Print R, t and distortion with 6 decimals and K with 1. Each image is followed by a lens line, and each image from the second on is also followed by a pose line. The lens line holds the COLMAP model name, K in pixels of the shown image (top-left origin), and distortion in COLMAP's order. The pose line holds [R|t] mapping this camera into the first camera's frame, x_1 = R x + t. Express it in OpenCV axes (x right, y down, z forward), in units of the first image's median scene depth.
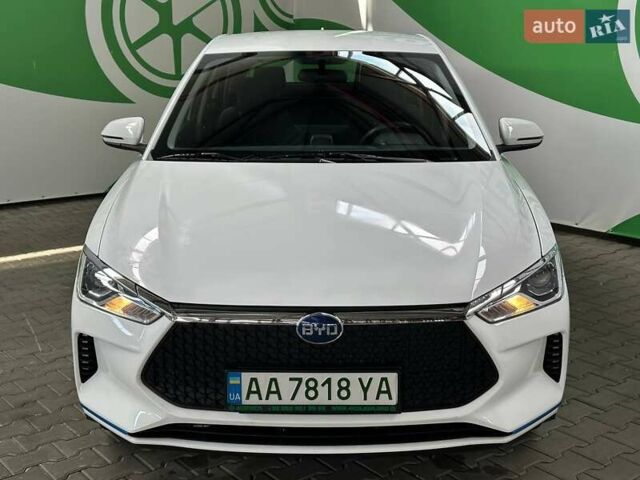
lens RADIAL K [[889.4, 0, 325.8], [0, 889.4, 246.6], [0, 0, 1]] dist [0.133009, 0.000000]
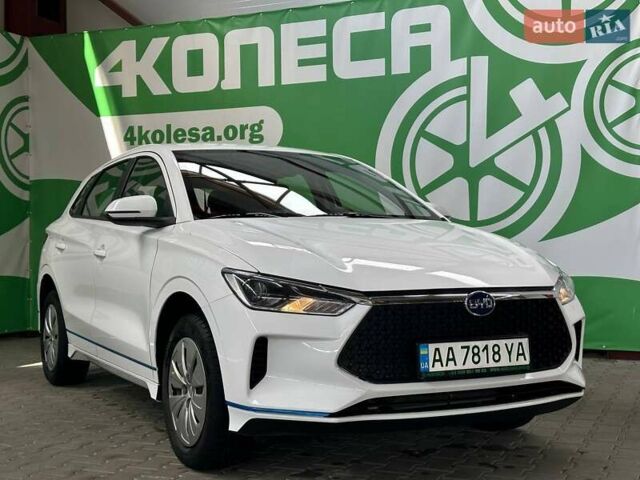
lens RADIAL K [[889.4, 0, 323.8], [0, 889.4, 237.4], [0, 0, 1]] dist [0.133009, 0.000000]
pose [[0.877125, 0.001210, 0.480260, -0.716123], [0.119944, 0.967756, -0.221497, 0.225306], [-0.465043, 0.251885, 0.848698, -0.000478]]
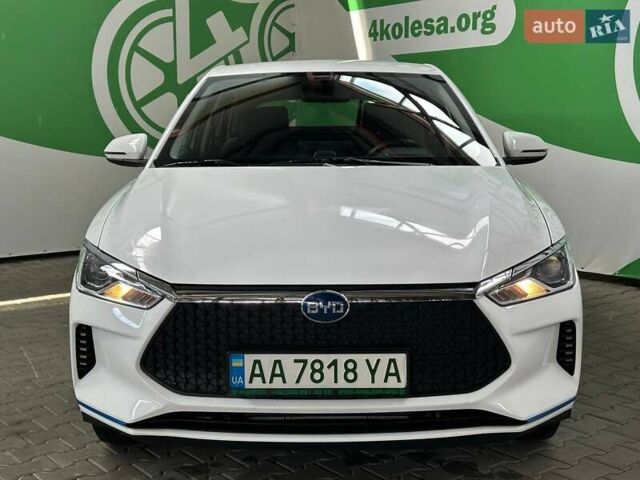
lens RADIAL K [[889.4, 0, 325.6], [0, 889.4, 246.7], [0, 0, 1]] dist [0.133009, 0.000000]
pose [[0.999978, -0.006332, -0.002215, -0.003441], [0.006082, 0.995087, -0.098815, 0.108123], [0.002830, 0.098799, 0.995103, 0.025842]]
